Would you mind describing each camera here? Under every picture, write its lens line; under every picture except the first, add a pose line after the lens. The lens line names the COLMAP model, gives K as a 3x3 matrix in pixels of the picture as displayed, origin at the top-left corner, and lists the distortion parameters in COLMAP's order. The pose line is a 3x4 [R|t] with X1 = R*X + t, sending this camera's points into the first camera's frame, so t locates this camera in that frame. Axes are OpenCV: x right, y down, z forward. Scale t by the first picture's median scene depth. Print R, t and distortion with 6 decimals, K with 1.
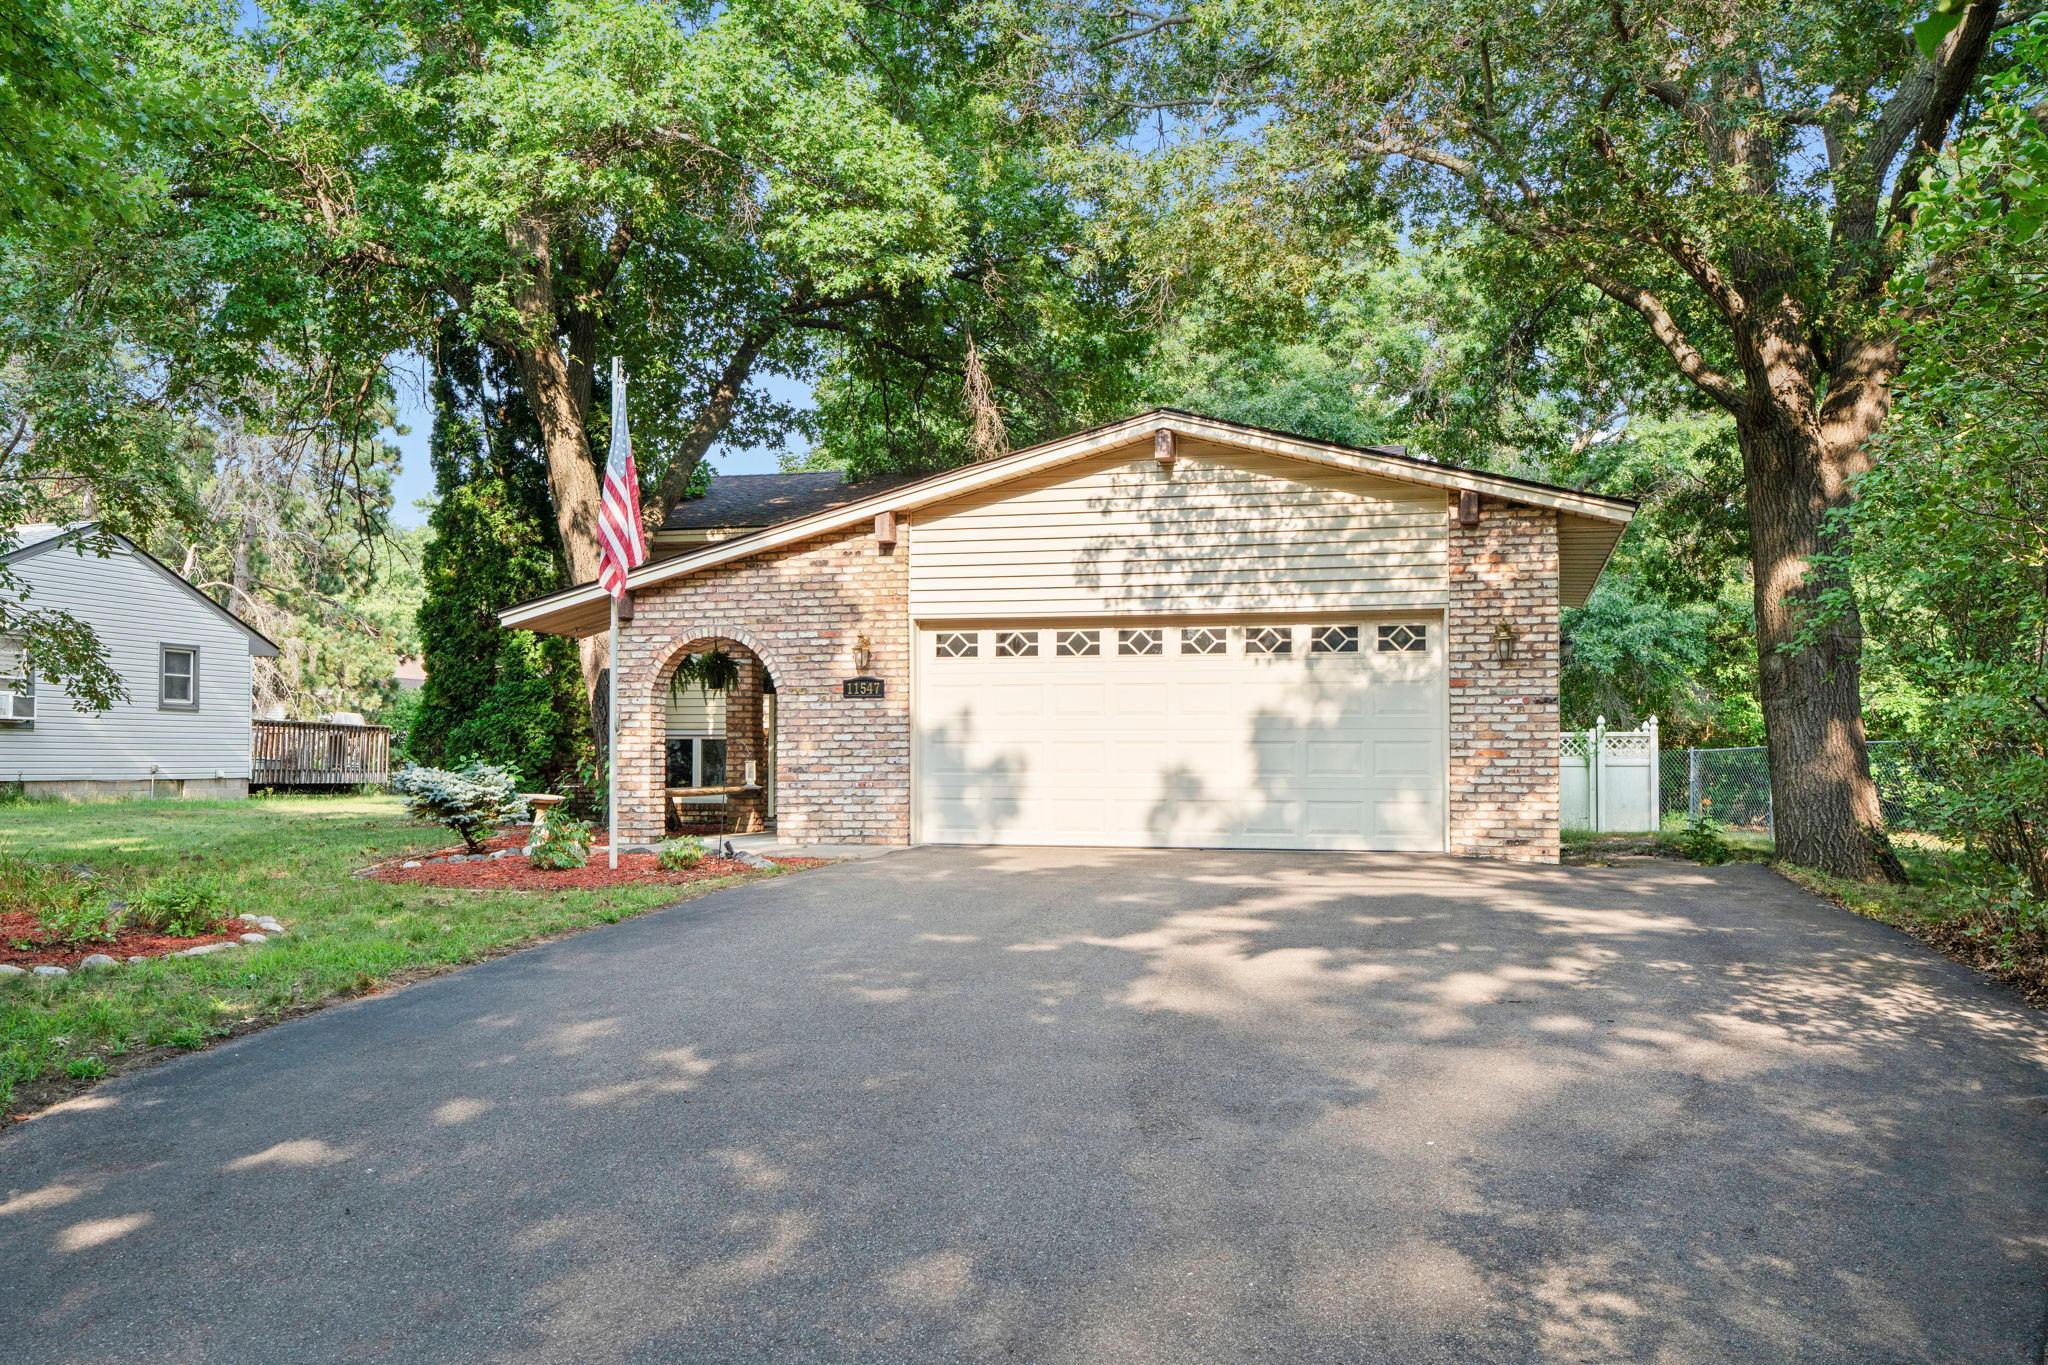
lens RADIAL K [[1746.5, 0, 1015.9], [0, 1746.5, 742.1], [0, 0, 1]] dist [0.000141, 0.005271]
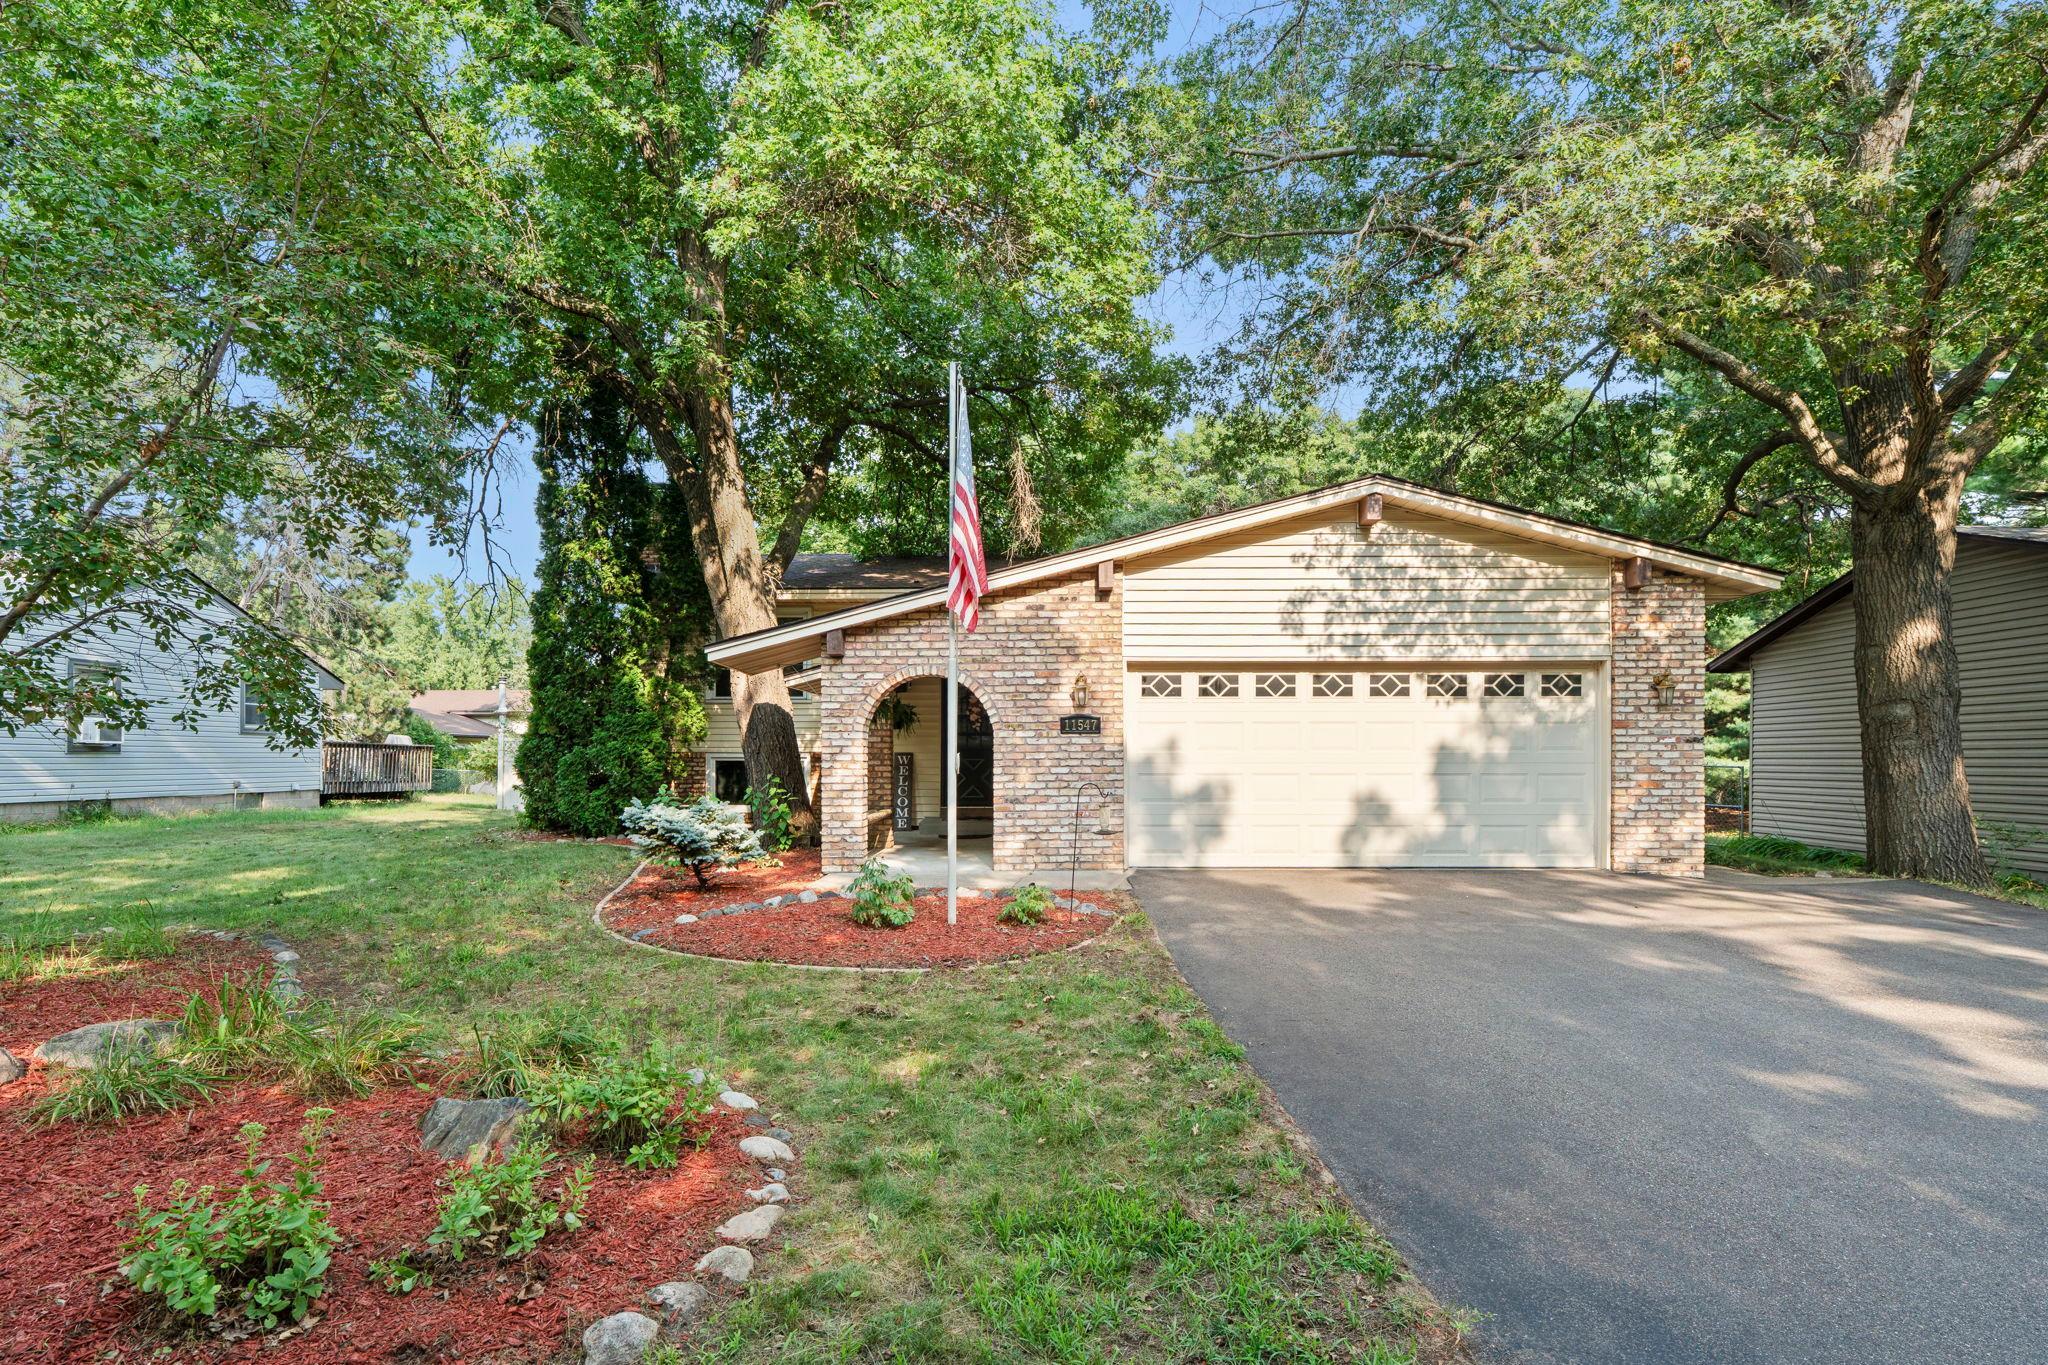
lens RADIAL K [[997.4, 0, 1002.7], [0, 997.4, 763.8], [0, 0, 1]] dist [-0.006988, 0.003906]
pose [[0.970443, -0.004093, 0.241295, -0.285166], [0.000094, 0.999863, 0.016582, -0.017113], [-0.241330, -0.016069, 0.970310, 0.420471]]
